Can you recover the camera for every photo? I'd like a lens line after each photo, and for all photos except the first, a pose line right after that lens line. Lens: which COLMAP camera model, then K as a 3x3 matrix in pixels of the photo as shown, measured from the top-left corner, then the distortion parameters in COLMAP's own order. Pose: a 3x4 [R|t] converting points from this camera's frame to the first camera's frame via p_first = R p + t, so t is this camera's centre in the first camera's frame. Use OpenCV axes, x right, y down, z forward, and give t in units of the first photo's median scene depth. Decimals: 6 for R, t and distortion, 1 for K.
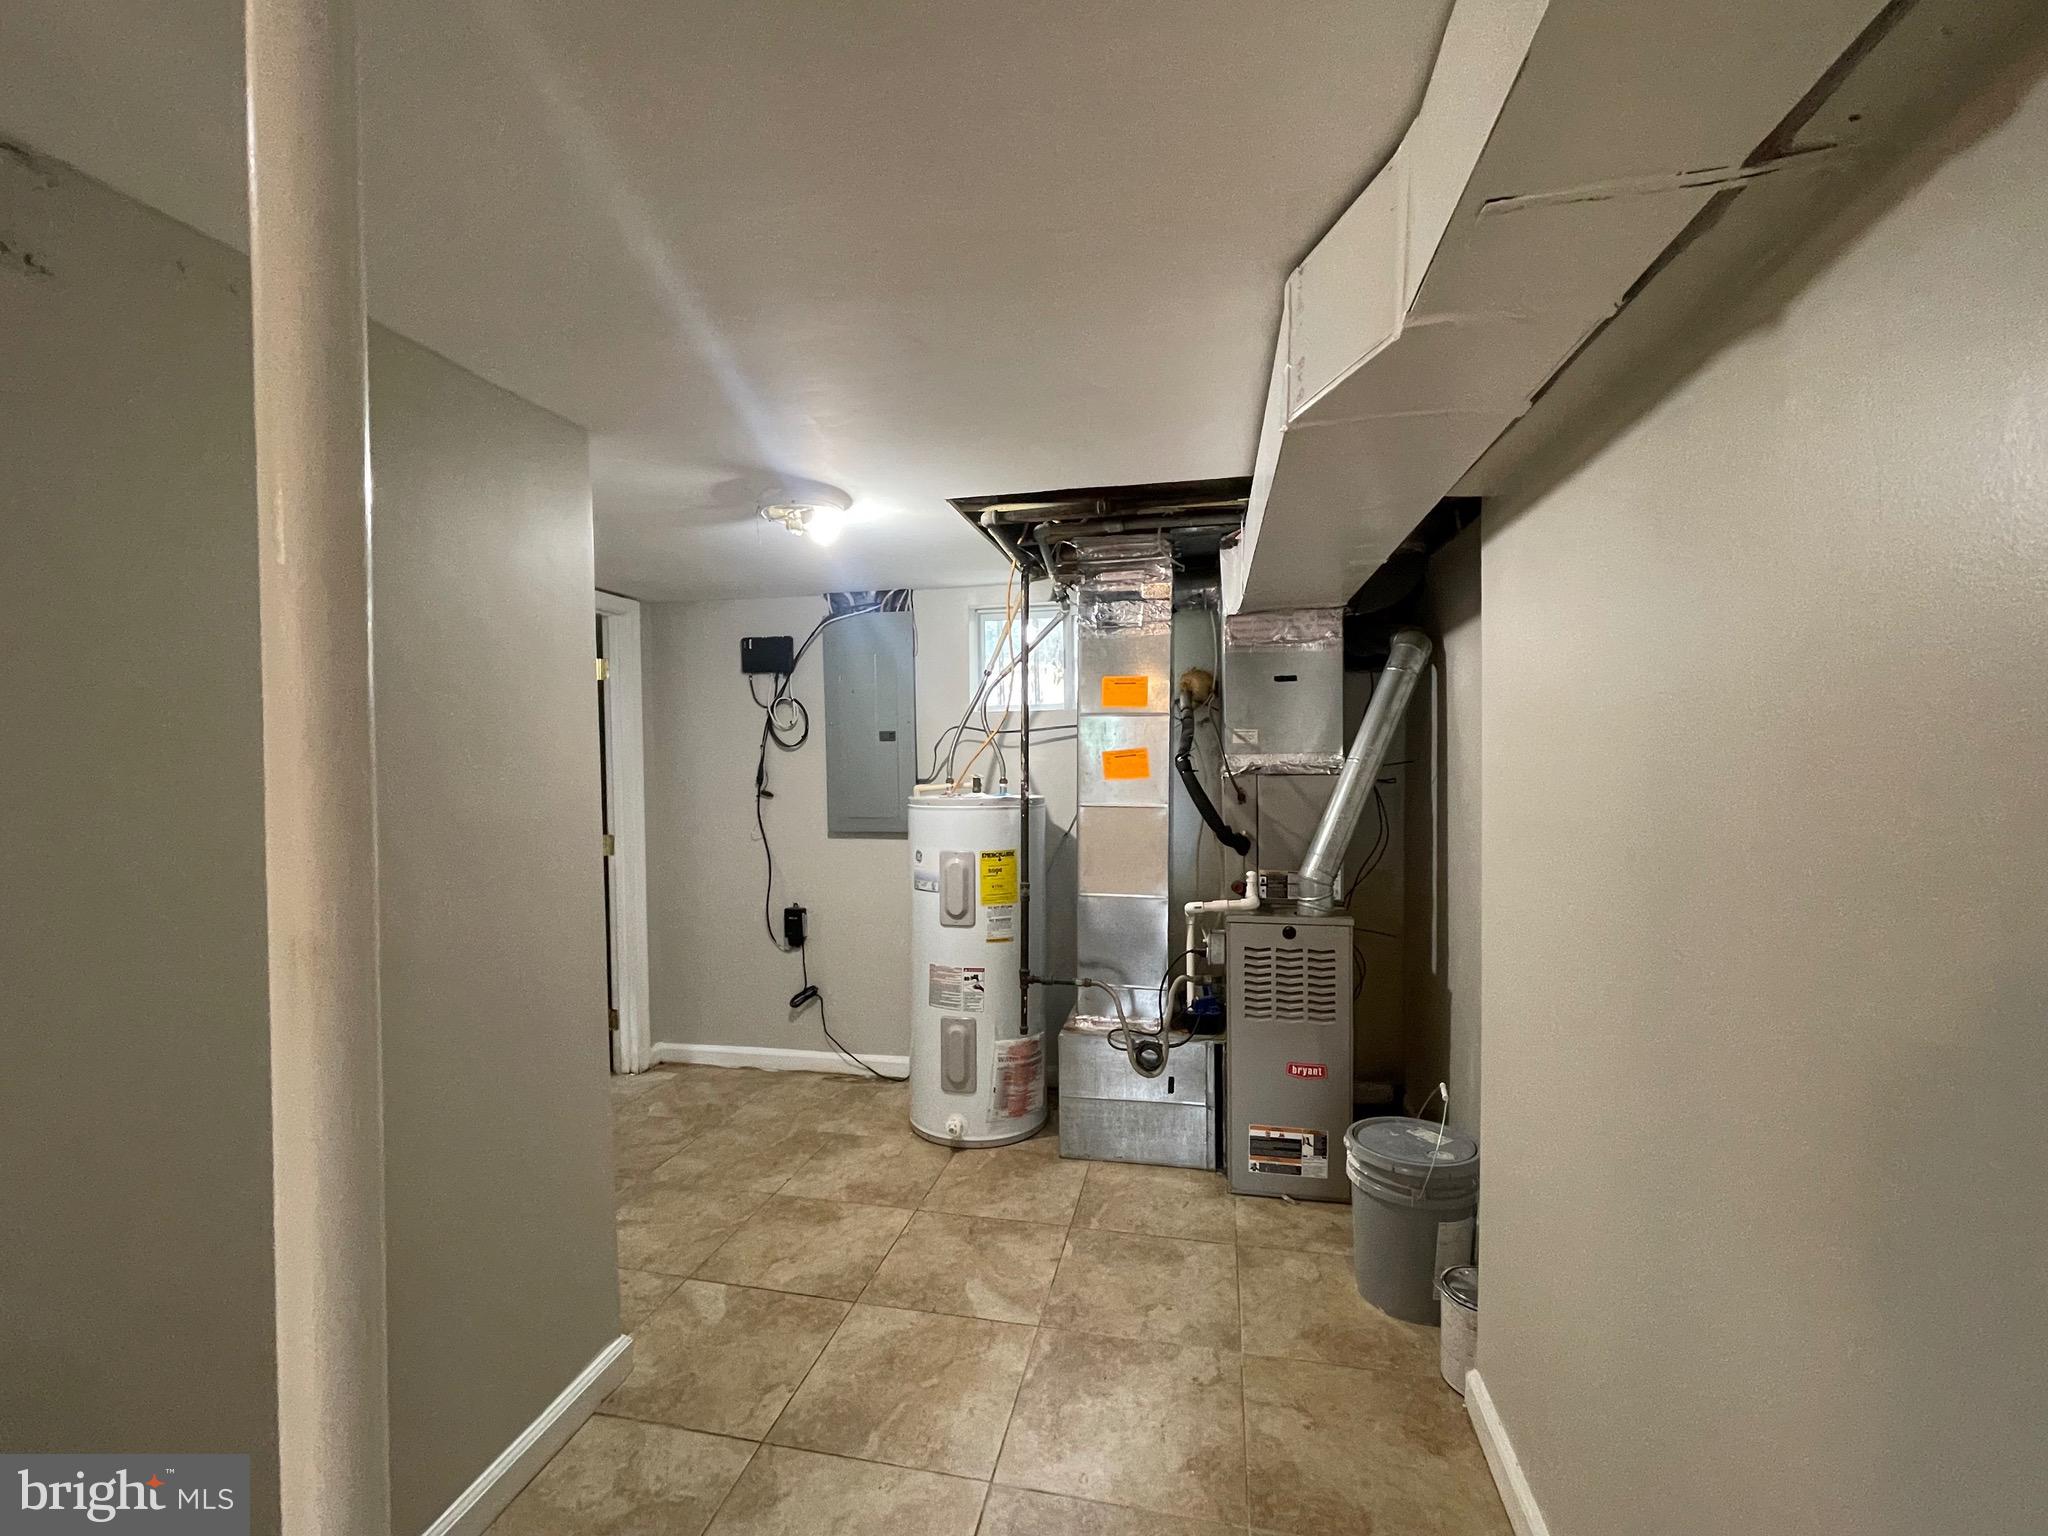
lens RADIAL K [[887.6, 0, 1021.0], [0, 887.6, 769.1], [0, 0, 1]] dist [-0.003082, 0.000595]
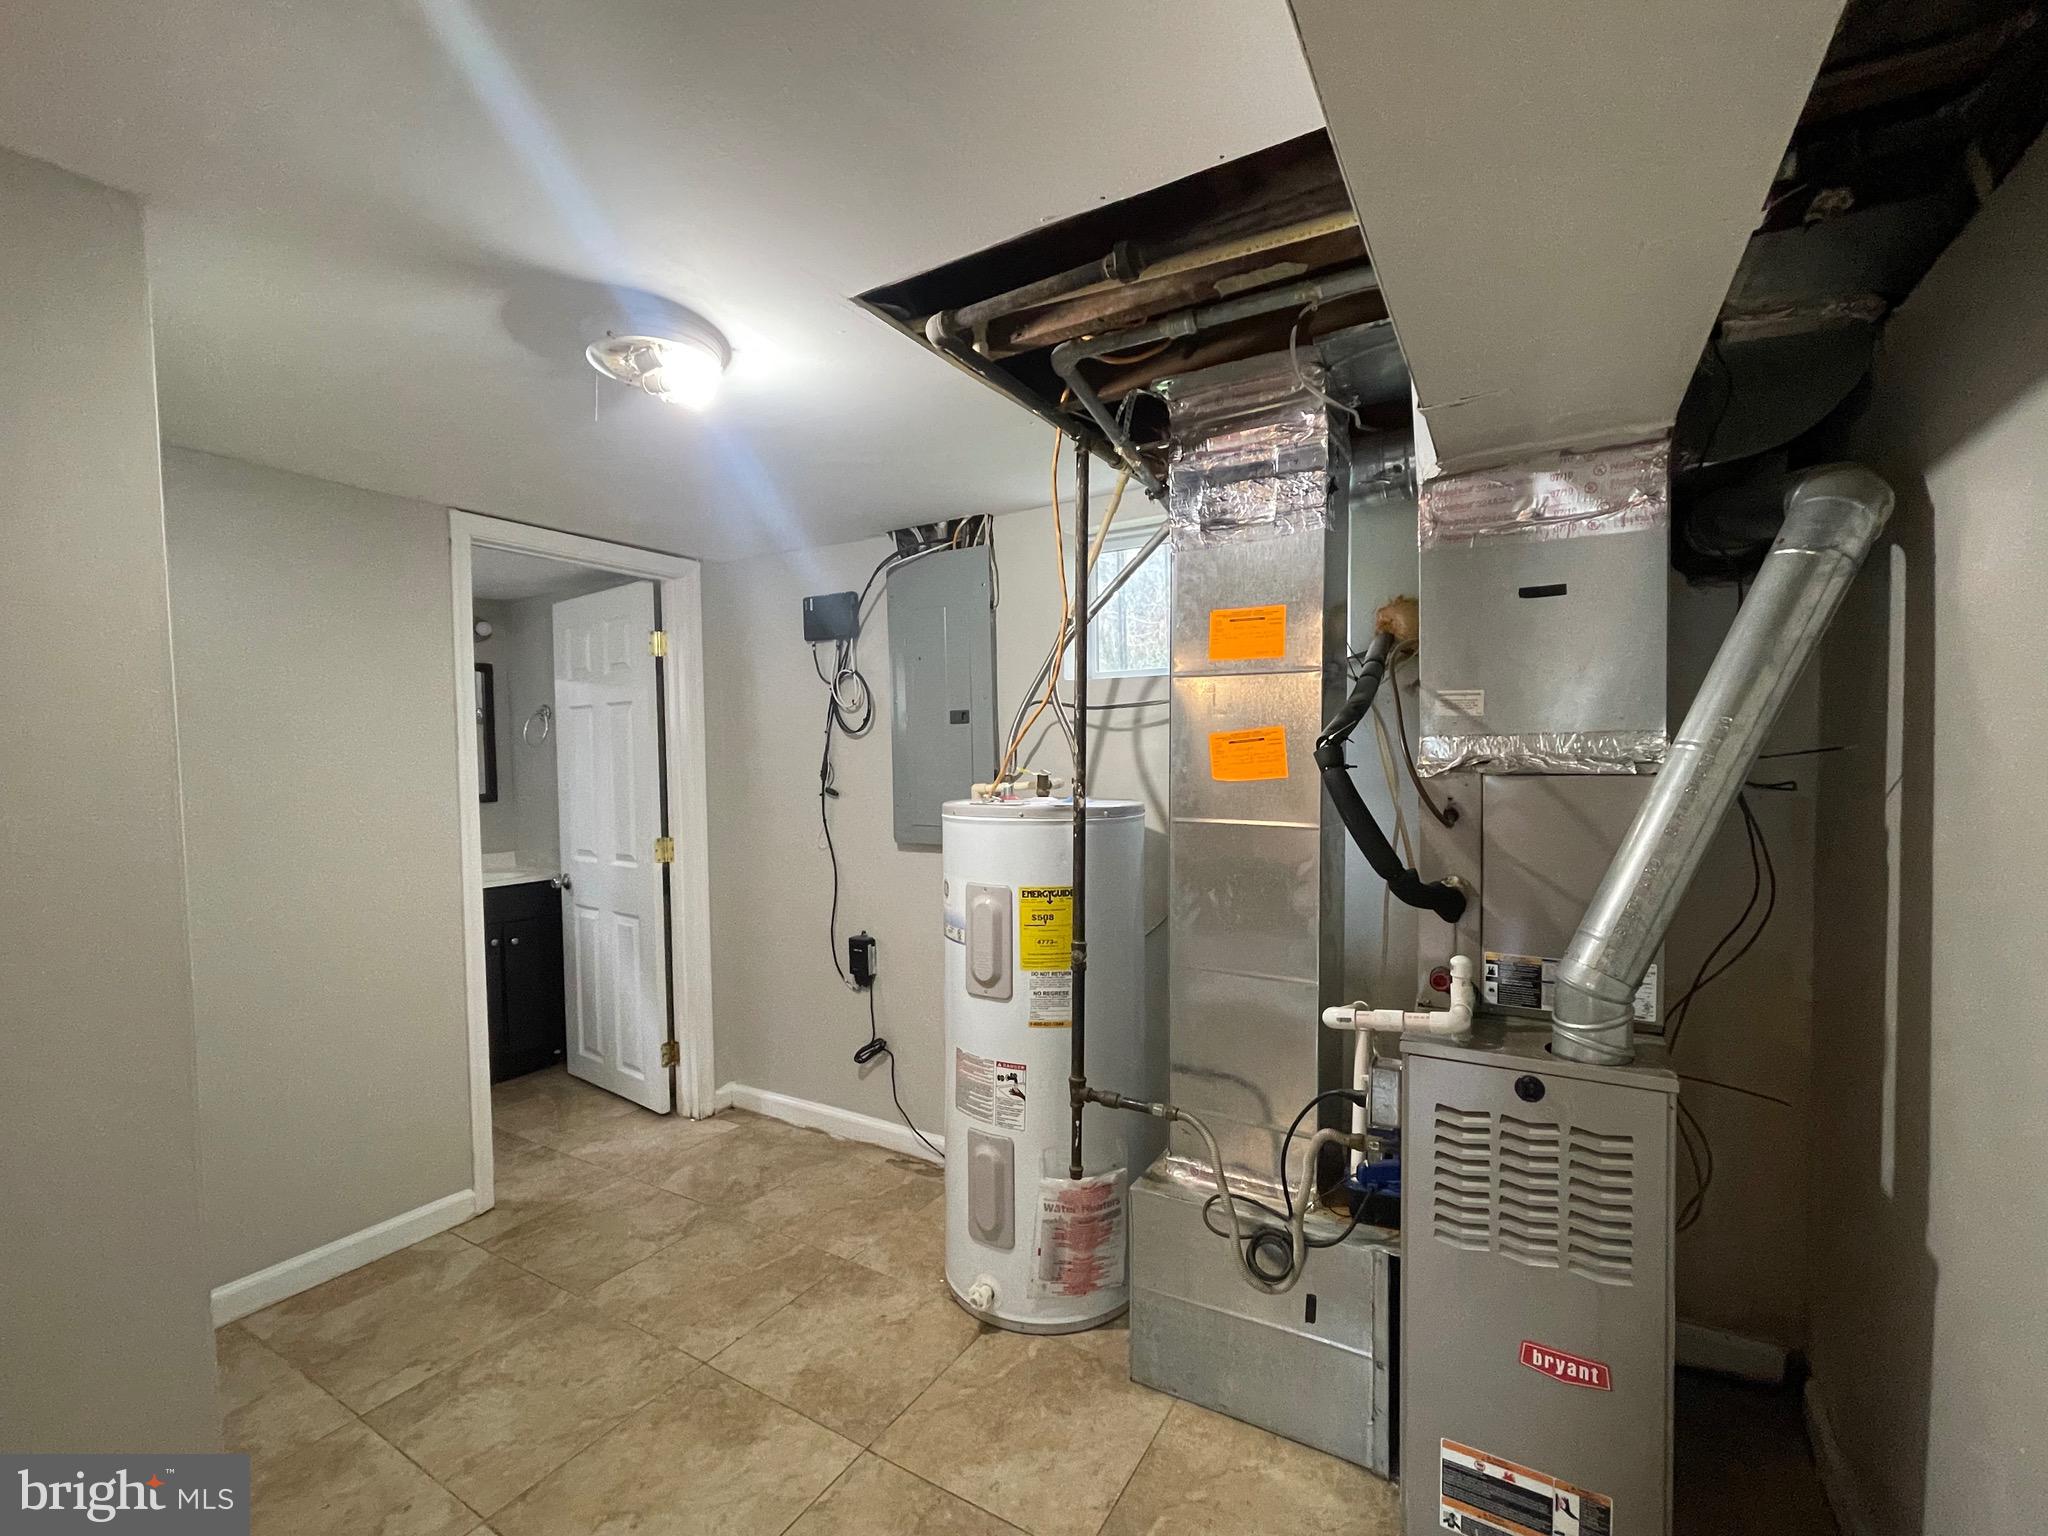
lens RADIAL K [[887.6, 0, 1025.0], [0, 887.6, 775.8], [0, 0, 1]] dist [-0.003082, 0.000595]
pose [[0.947215, 0.006648, -0.320531, 0.169402], [-0.000247, 0.999800, 0.020008, -0.003214], [0.320600, -0.018872, 0.947027, 0.385014]]
